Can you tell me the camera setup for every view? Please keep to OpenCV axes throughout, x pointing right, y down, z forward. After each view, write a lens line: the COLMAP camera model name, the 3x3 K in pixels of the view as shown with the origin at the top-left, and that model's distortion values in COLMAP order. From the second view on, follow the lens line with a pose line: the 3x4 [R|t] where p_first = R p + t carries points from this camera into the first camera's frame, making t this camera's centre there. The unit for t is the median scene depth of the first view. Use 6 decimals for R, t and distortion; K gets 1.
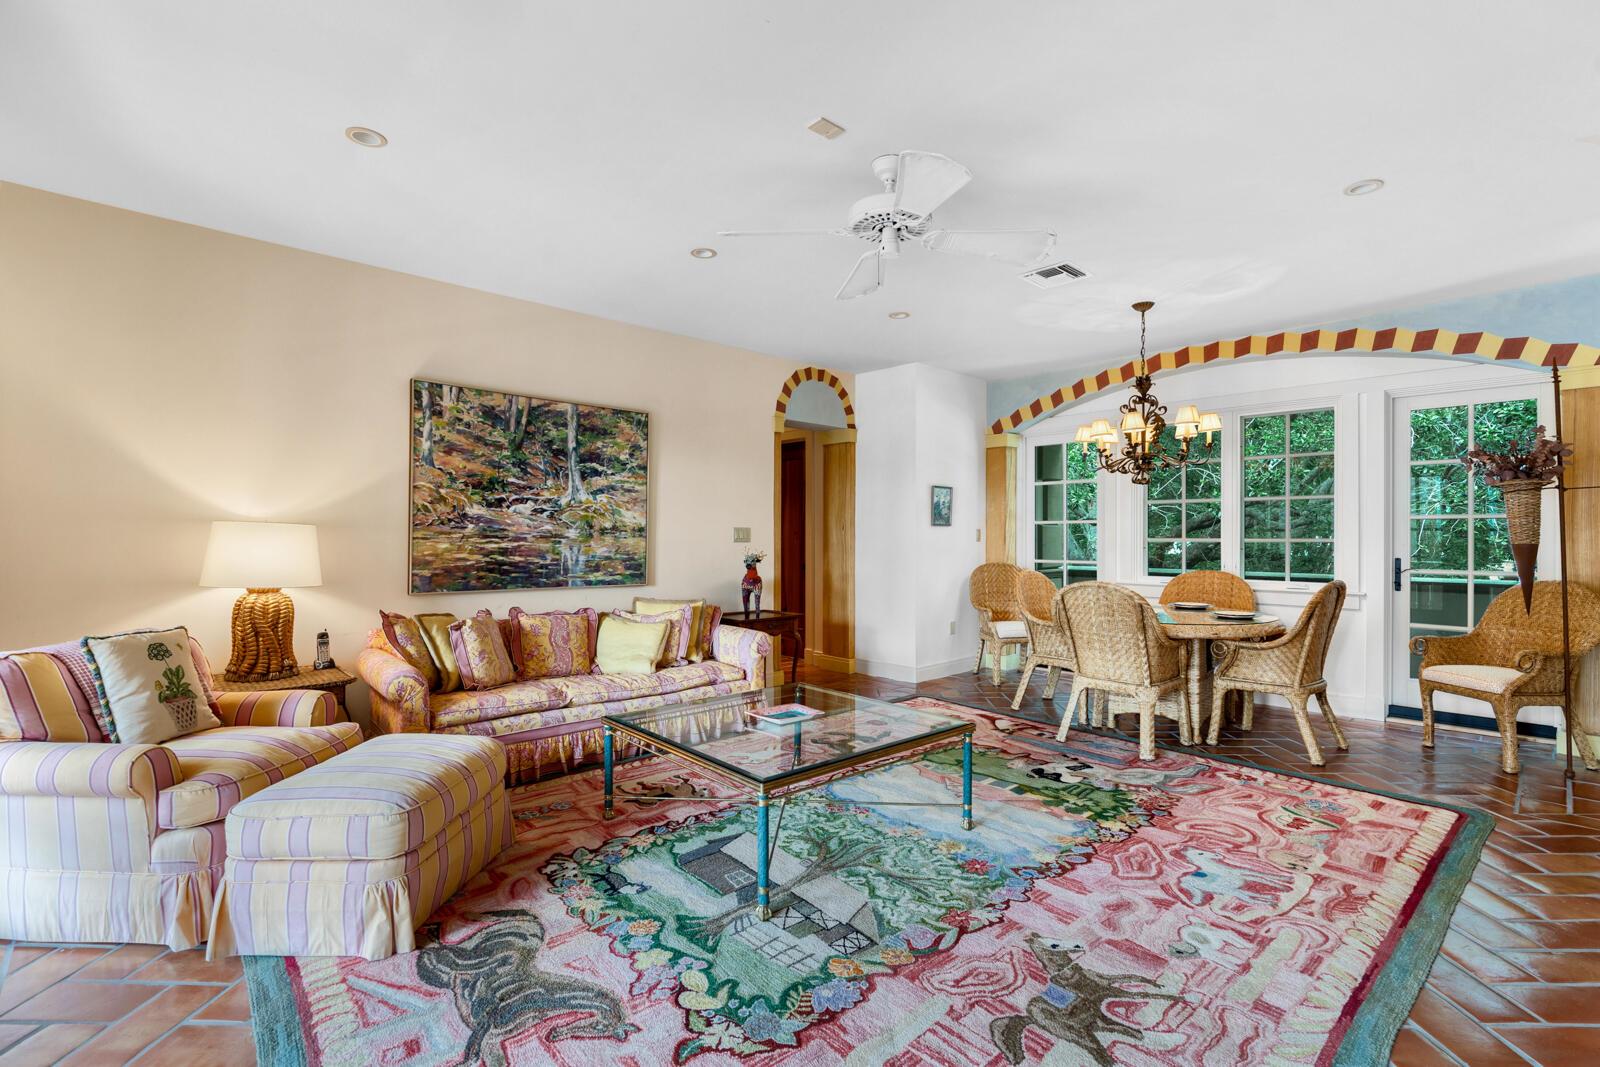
lens RADIAL K [[725.3, 0, 800.5], [0, 725.3, 533.9], [0, 0, 1]] dist [-0.004379, 0.002223]
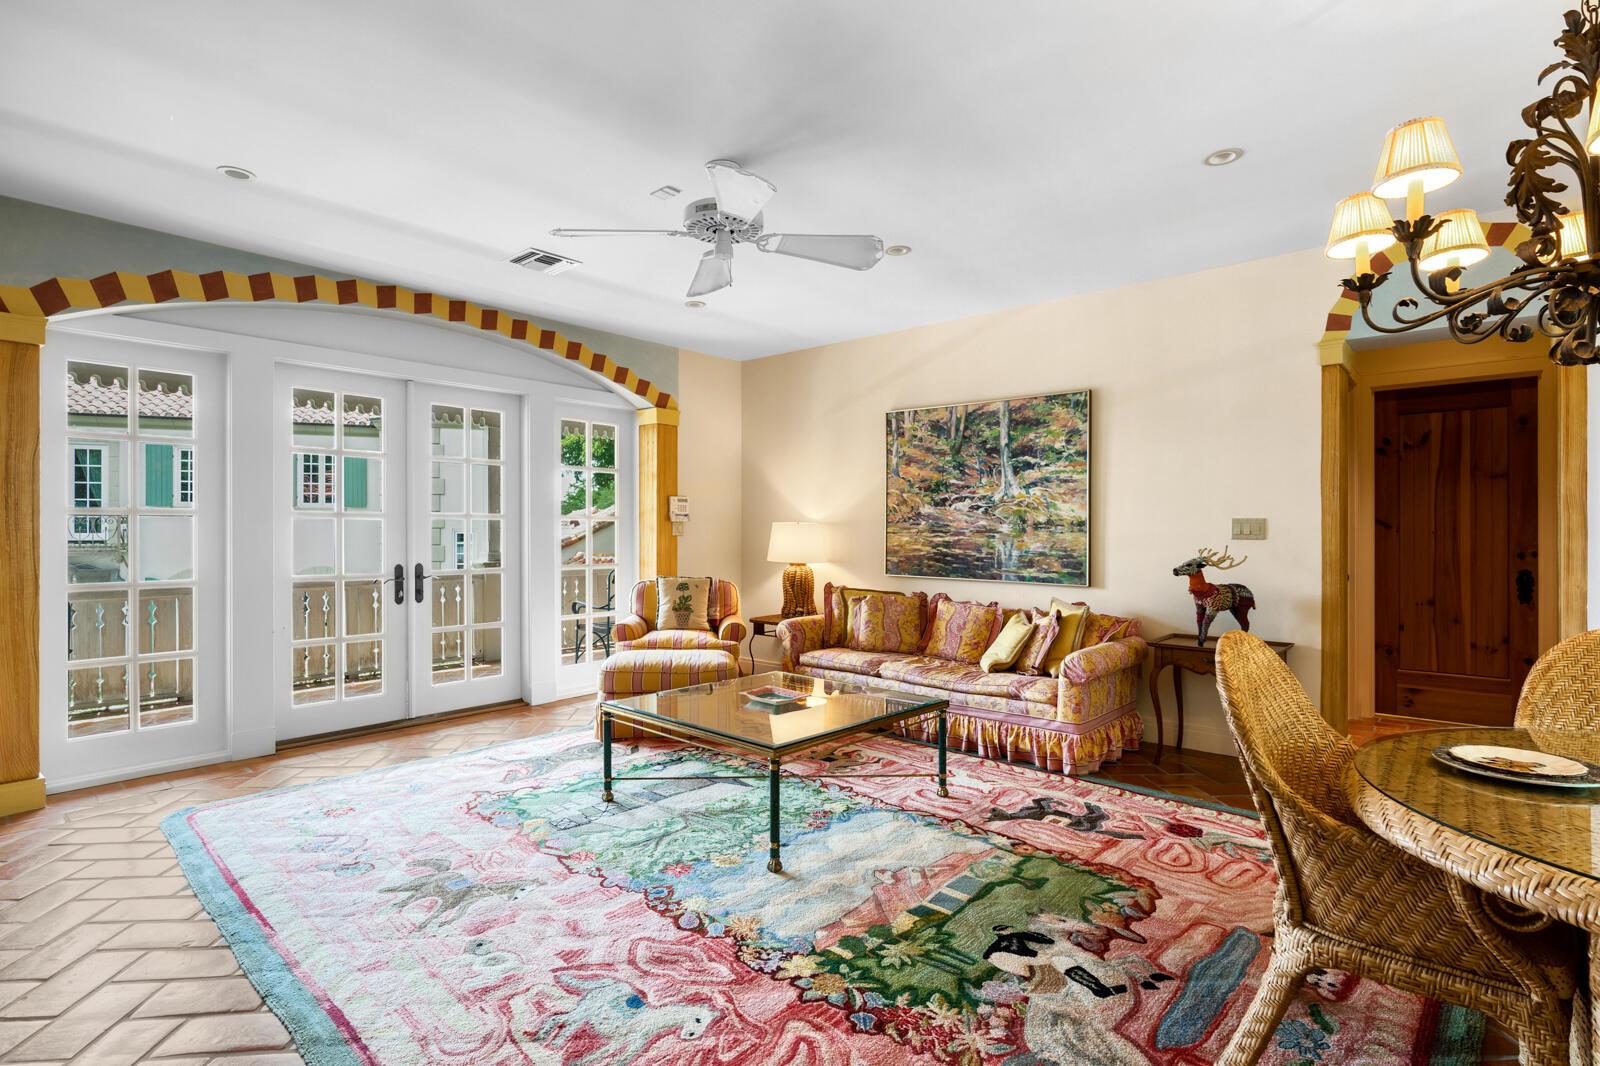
lens RADIAL K [[773.8, 0, 795.9], [0, 773.8, 527.1], [0, 0, 1]] dist [-0.012857, 0.000188]
pose [[0.100510, -0.005078, -0.994923, 0.769986], [0.003654, 0.999982, -0.004735, 0.001835], [0.994929, -0.003160, 0.100526, 0.626960]]
